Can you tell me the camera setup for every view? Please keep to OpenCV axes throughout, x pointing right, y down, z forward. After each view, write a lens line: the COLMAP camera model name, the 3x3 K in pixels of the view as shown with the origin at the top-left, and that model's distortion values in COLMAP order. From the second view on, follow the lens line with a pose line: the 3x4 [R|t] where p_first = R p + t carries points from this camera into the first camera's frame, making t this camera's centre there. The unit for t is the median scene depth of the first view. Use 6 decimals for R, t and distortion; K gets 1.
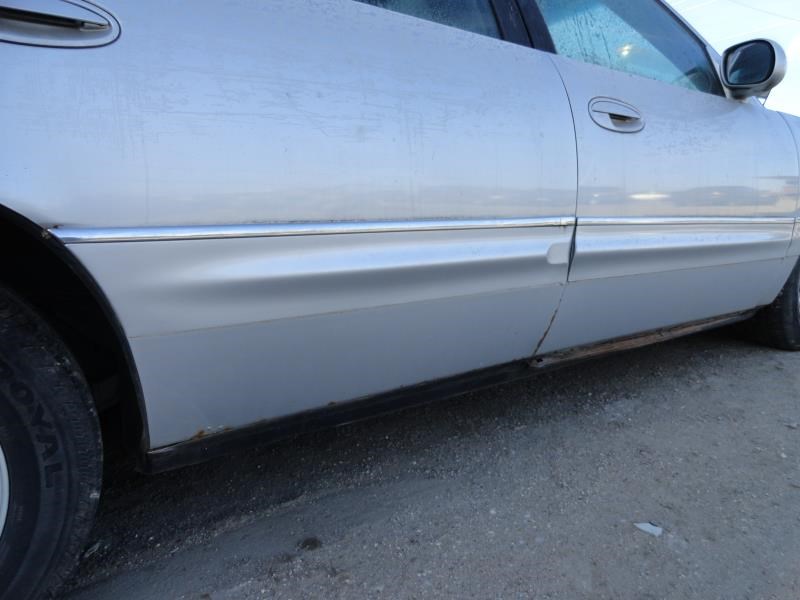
lens RADIAL K [[556.1, 0, 401.1], [0, 556.1, 300.5], [0, 0, 1]] dist [-0.010824, -0.002170]
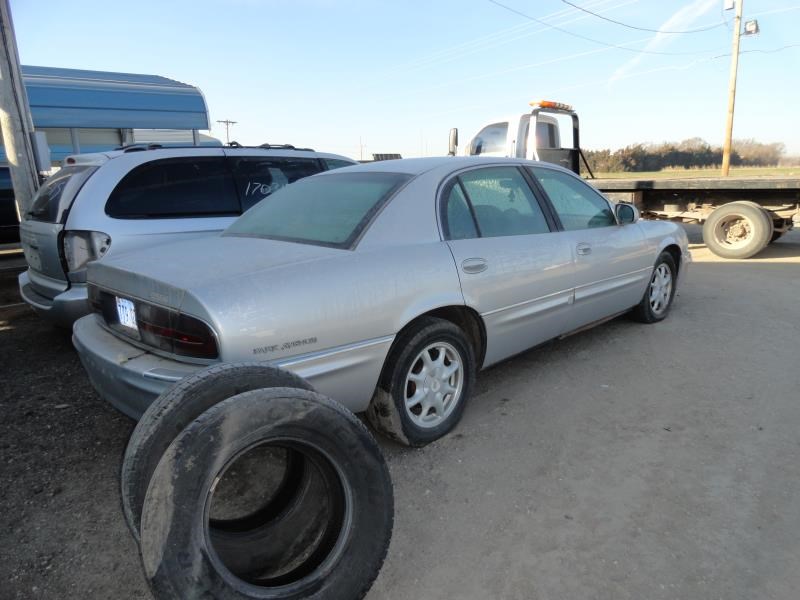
lens RADIAL K [[556.1, 0, 401.1], [0, 556.1, 302.7], [0, 0, 1]] dist [-0.010824, -0.002170]
pose [[0.983343, -0.071263, 0.167206, -1.188041], [0.066946, 0.997265, 0.031325, -0.241234], [-0.168981, -0.019609, 0.985424, -1.913296]]
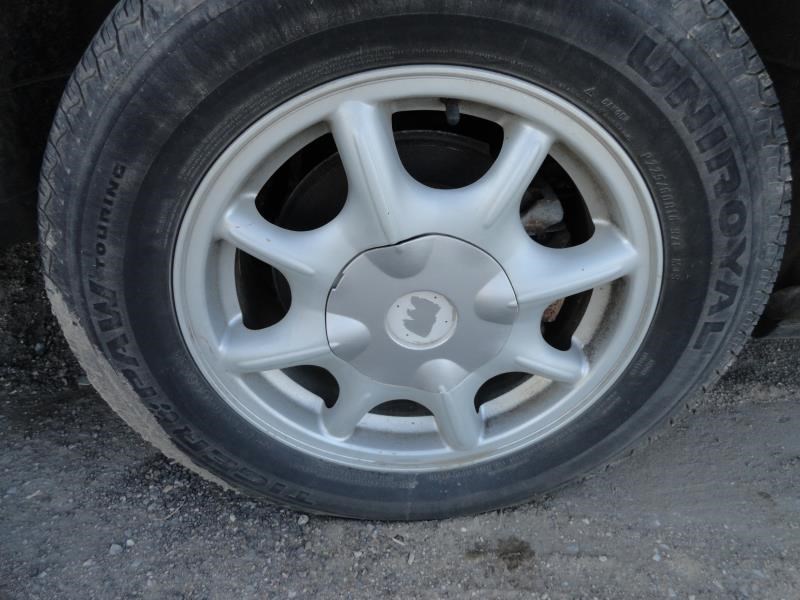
lens RADIAL K [[556.1, 0, 397.3], [0, 556.1, 300.5], [0, 0, 1]] dist [-0.010824, -0.002170]
pose [[0.861463, 0.305061, -0.405980, -0.472470], [-0.115056, 0.895915, 0.429067, 0.016446], [0.494615, -0.322914, 0.806897, 0.177821]]
